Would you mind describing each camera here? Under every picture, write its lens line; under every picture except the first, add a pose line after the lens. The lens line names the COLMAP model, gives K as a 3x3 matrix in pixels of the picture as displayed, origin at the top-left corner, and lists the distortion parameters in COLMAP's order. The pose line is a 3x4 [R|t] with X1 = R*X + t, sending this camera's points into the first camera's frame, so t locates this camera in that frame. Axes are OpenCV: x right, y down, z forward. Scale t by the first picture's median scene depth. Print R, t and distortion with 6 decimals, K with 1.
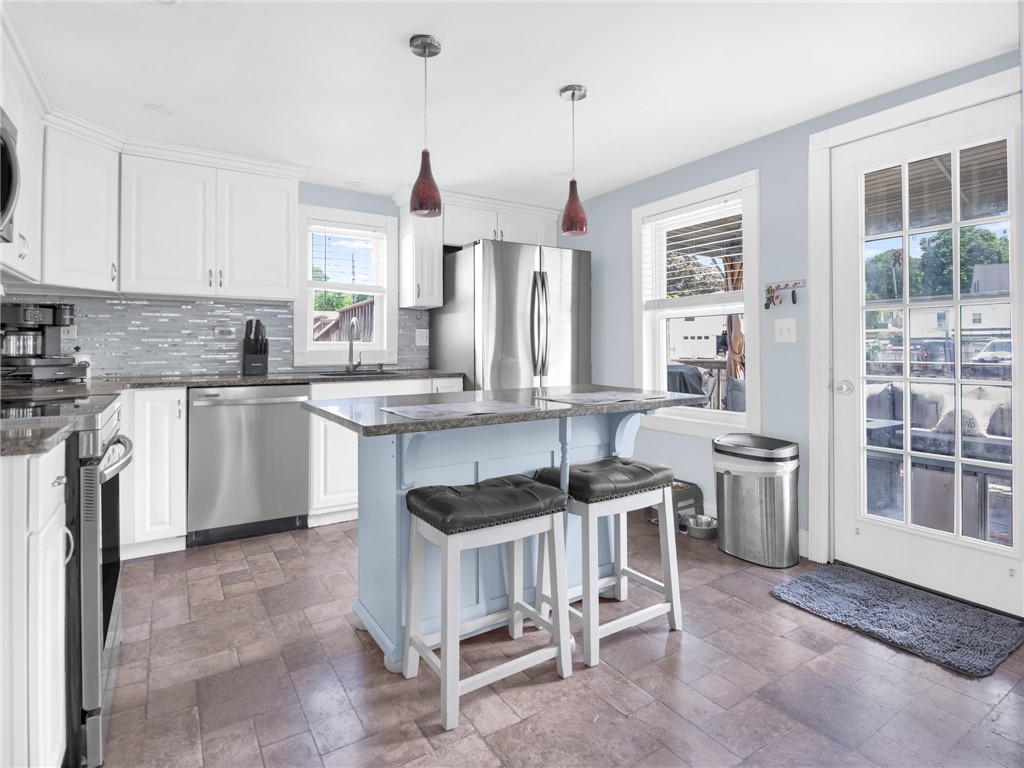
lens RADIAL K [[549.3, 0, 527.4], [0, 549.3, 344.5], [0, 0, 1]] dist [0.021172, -0.003101]
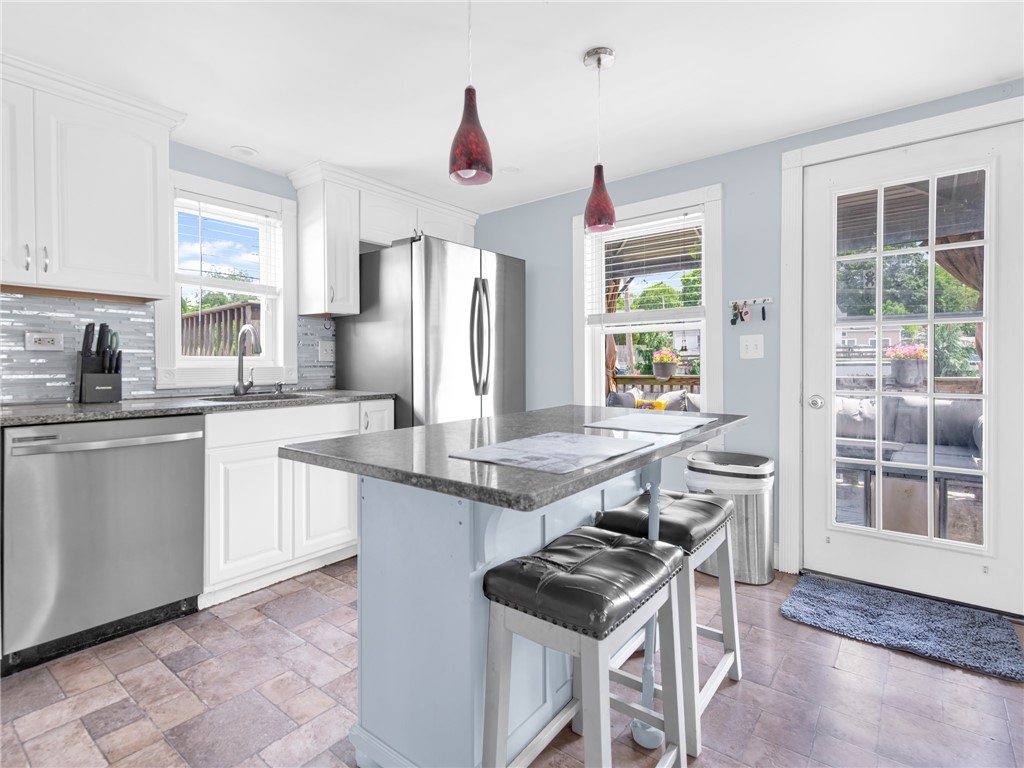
lens RADIAL K [[516.6, 0, 517.5], [0, 516.6, 370.0], [0, 0, 1]] dist [0.030534, -0.005649]
pose [[0.946523, -0.003798, 0.322615, -0.255953], [-0.001914, 0.999847, 0.017387, 0.001769], [-0.322632, -0.017074, 0.946371, 0.247680]]
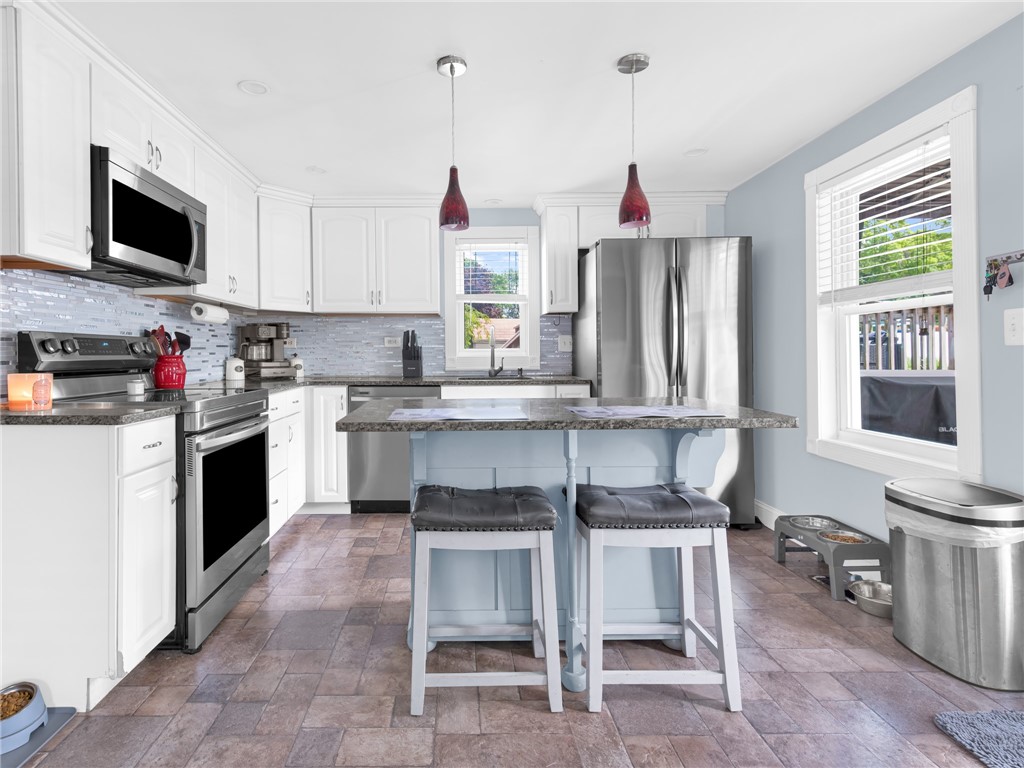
lens RADIAL K [[549.3, 0, 458.6], [0, 549.3, 350.6], [0, 0, 1]] dist [0.021172, -0.003101]
pose [[0.833813, -0.005281, -0.552021, 0.293615], [0.006139, 0.999981, -0.000294, -0.000506], [0.552013, -0.003143, 0.833830, 0.094432]]
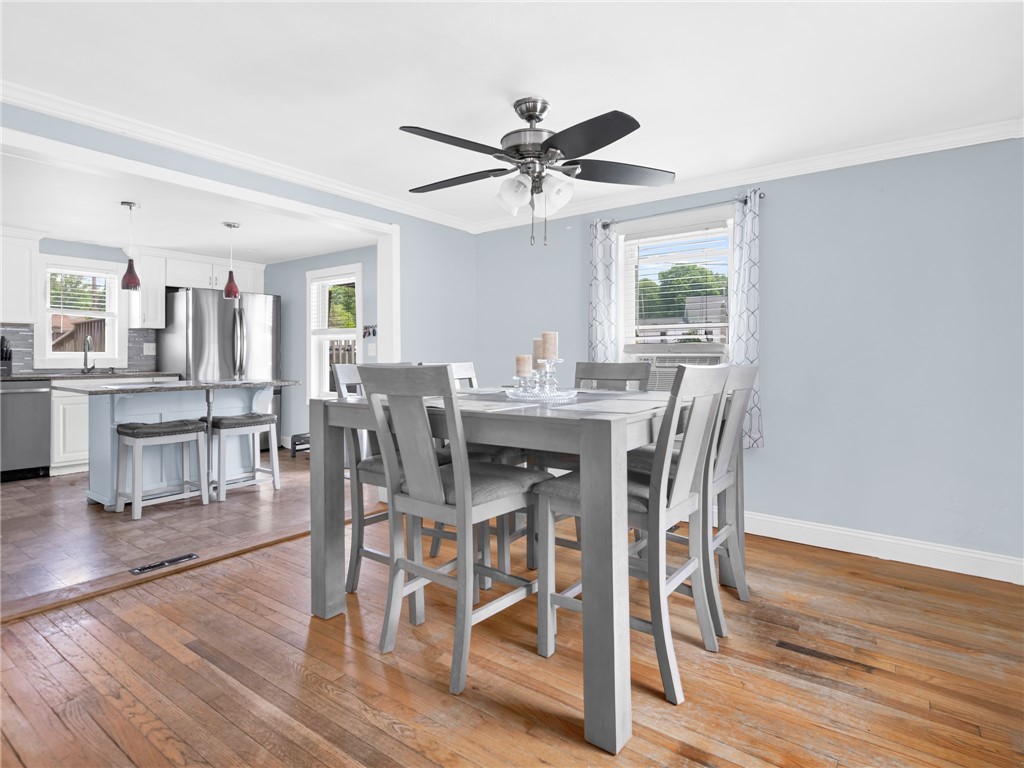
lens RADIAL K [[549.3, 0, 551.0], [0, 549.3, 362.0], [0, 0, 1]] dist [0.021172, -0.003101]
pose [[0.928365, 0.004910, 0.371638, 0.352276], [-0.010984, 0.999838, 0.014231, -0.017448], [-0.371508, -0.017293, 0.928269, -1.054801]]
